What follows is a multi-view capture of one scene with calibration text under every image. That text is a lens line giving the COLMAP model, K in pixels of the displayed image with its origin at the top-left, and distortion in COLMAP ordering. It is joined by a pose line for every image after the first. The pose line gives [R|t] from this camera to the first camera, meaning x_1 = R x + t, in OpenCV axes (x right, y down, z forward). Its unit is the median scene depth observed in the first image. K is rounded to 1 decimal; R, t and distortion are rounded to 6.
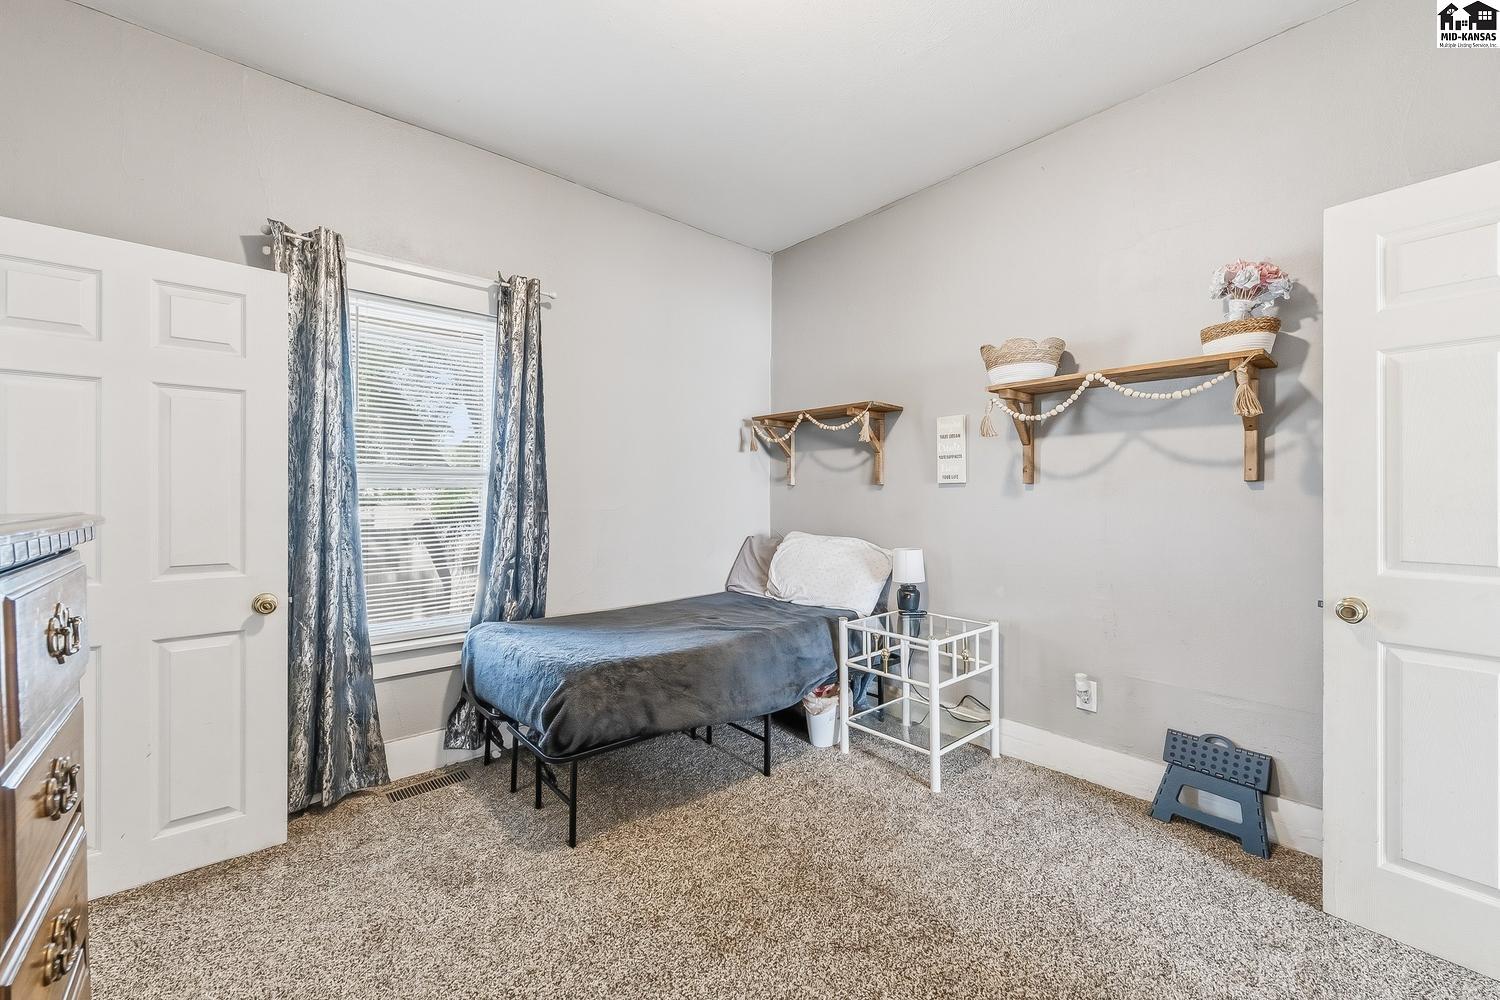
lens RADIAL K [[593.8, 0, 756.2], [0, 593.8, 494.0], [0, 0, 1]] dist [0.000821, -0.000443]
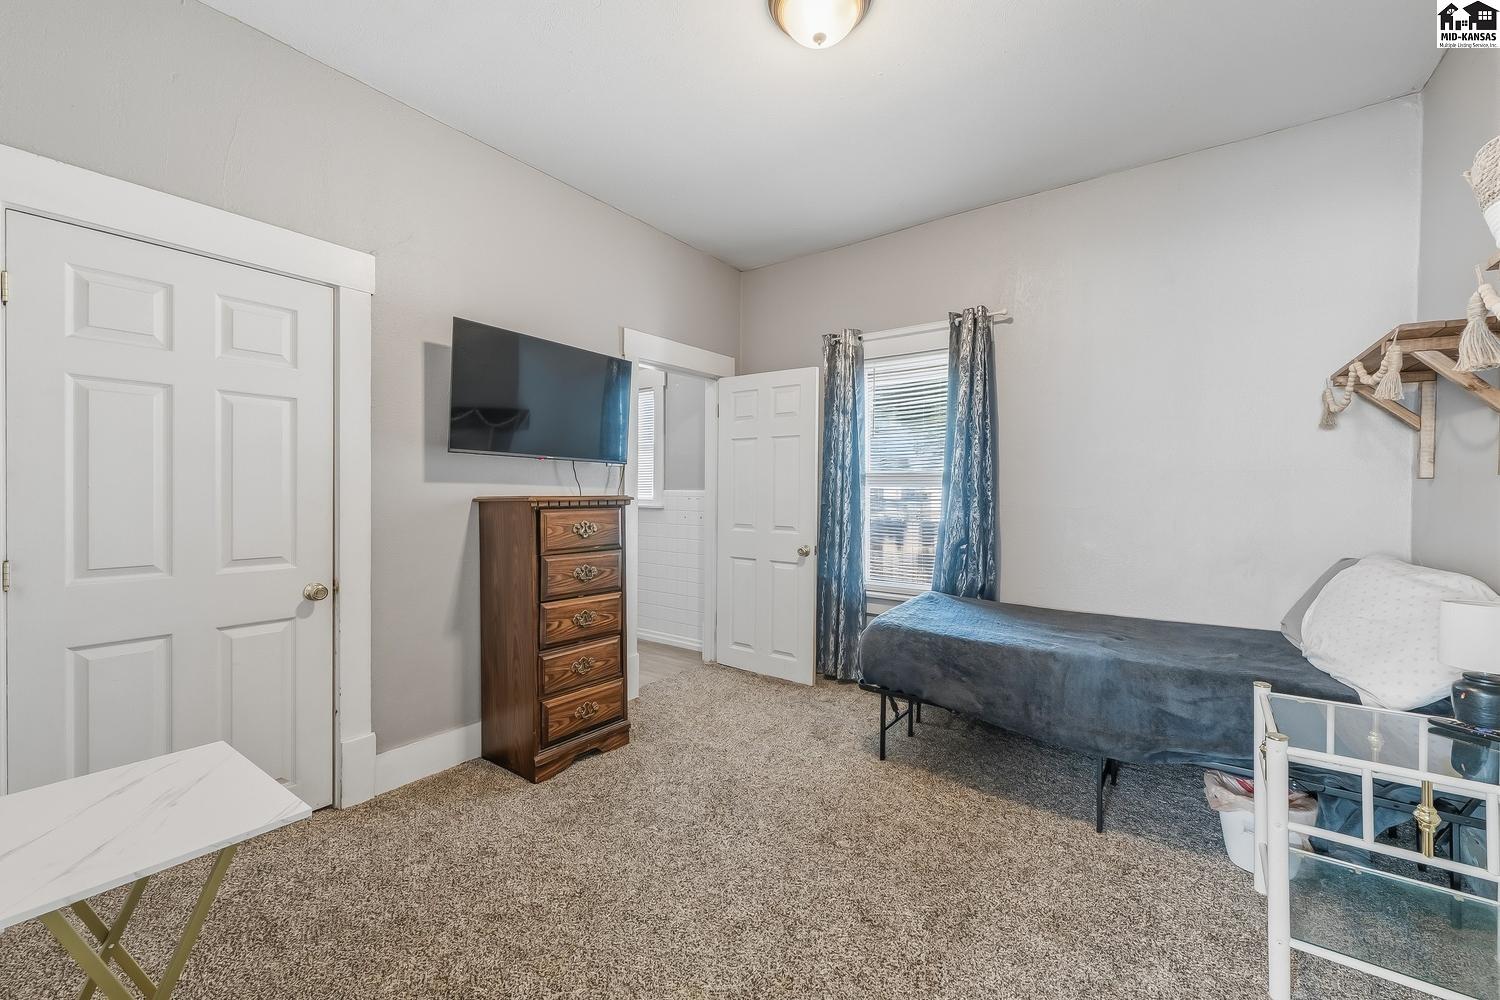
lens RADIAL K [[593.8, 0, 756.2], [0, 593.8, 494.0], [0, 0, 1]] dist [0.000821, -0.000443]
pose [[0.219057, 0.005464, -0.975697, 0.686874], [-0.003363, 0.999983, 0.004845, 0.001220], [0.975706, 0.002220, 0.219072, 0.335727]]
